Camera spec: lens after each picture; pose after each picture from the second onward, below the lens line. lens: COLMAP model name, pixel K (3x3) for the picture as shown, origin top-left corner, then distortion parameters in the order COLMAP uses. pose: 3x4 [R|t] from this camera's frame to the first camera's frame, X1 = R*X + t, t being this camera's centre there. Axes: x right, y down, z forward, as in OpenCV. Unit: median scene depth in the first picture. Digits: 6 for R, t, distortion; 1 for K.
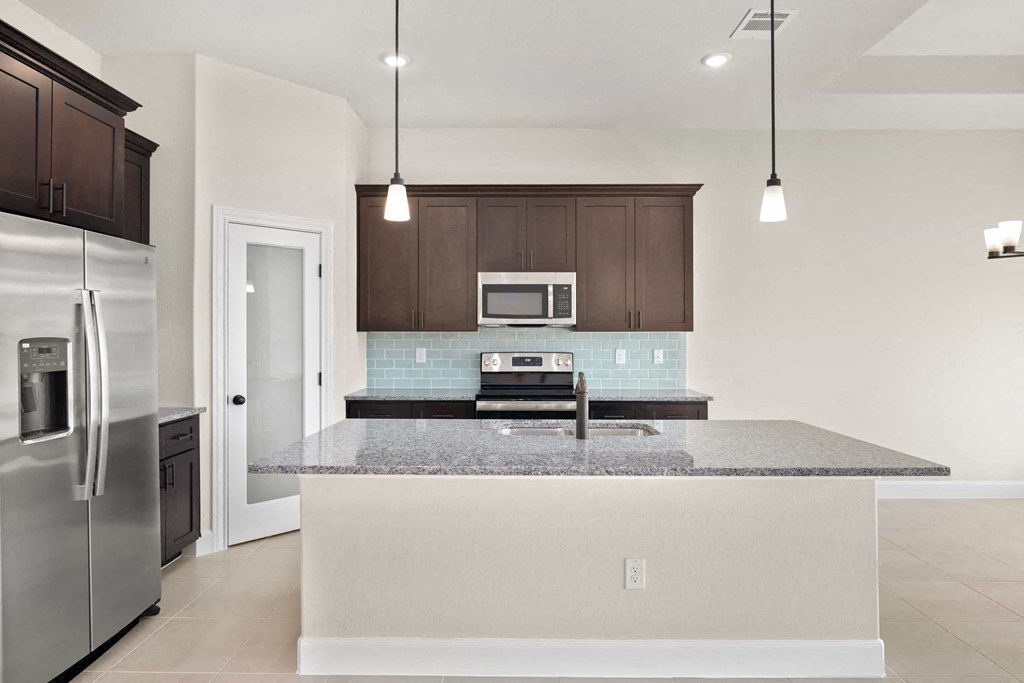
lens RADIAL K [[612.6, 0, 510.1], [0, 612.6, 334.9], [0, 0, 1]] dist [-0.005298, -0.000758]
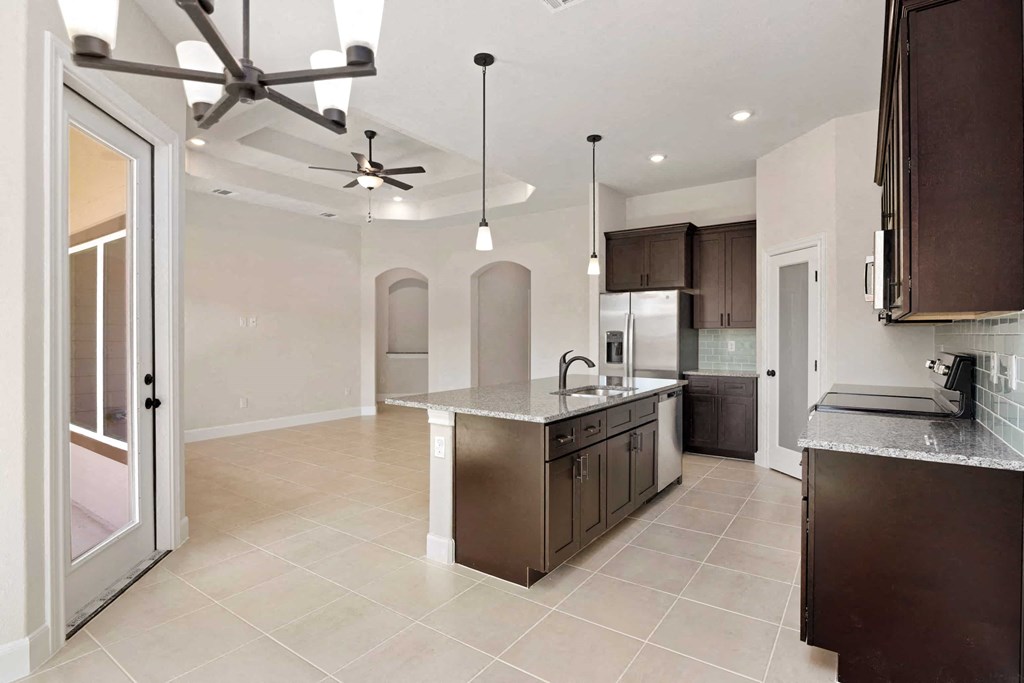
lens RADIAL K [[491.1, 0, 512.0], [0, 491.1, 341.5], [0, 0, 1]] dist [-0.024878, -0.000024]
pose [[-0.577614, 0.007131, -0.816279, 0.748053], [-0.006032, 0.999897, 0.013004, 0.013651], [0.816288, 0.012435, -0.577511, 0.970402]]
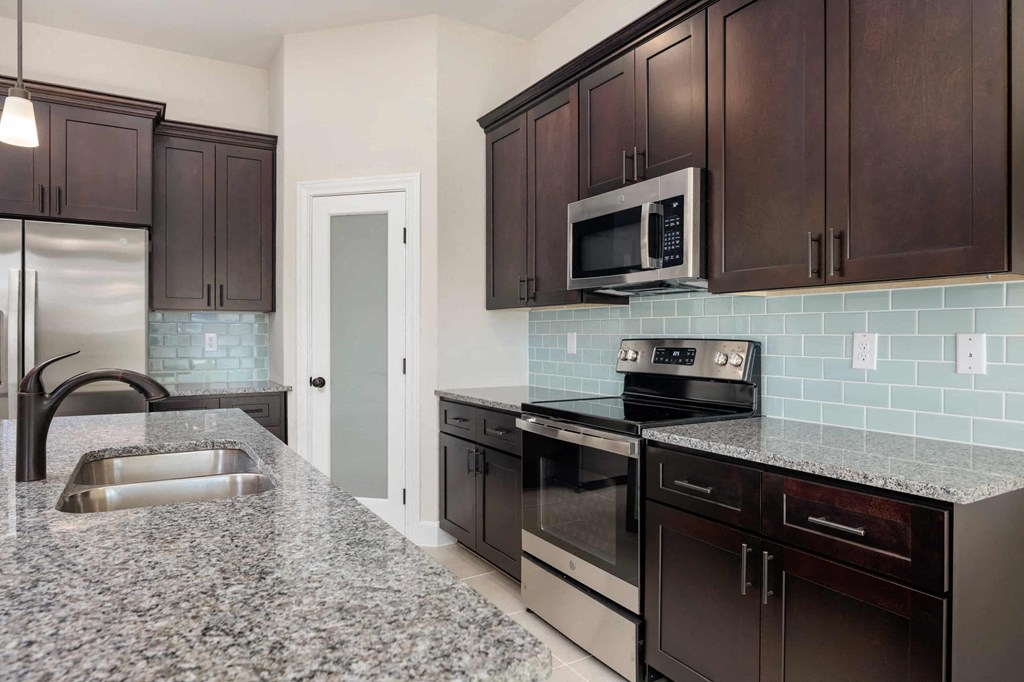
lens RADIAL K [[612.6, 0, 510.1], [0, 612.6, 334.4], [0, 0, 1]] dist [-0.005298, -0.000758]
pose [[0.519093, -0.001295, -0.854717, 0.431356], [-0.002556, 0.999992, -0.003067, 0.027745], [0.854714, 0.003777, 0.519086, 0.631135]]
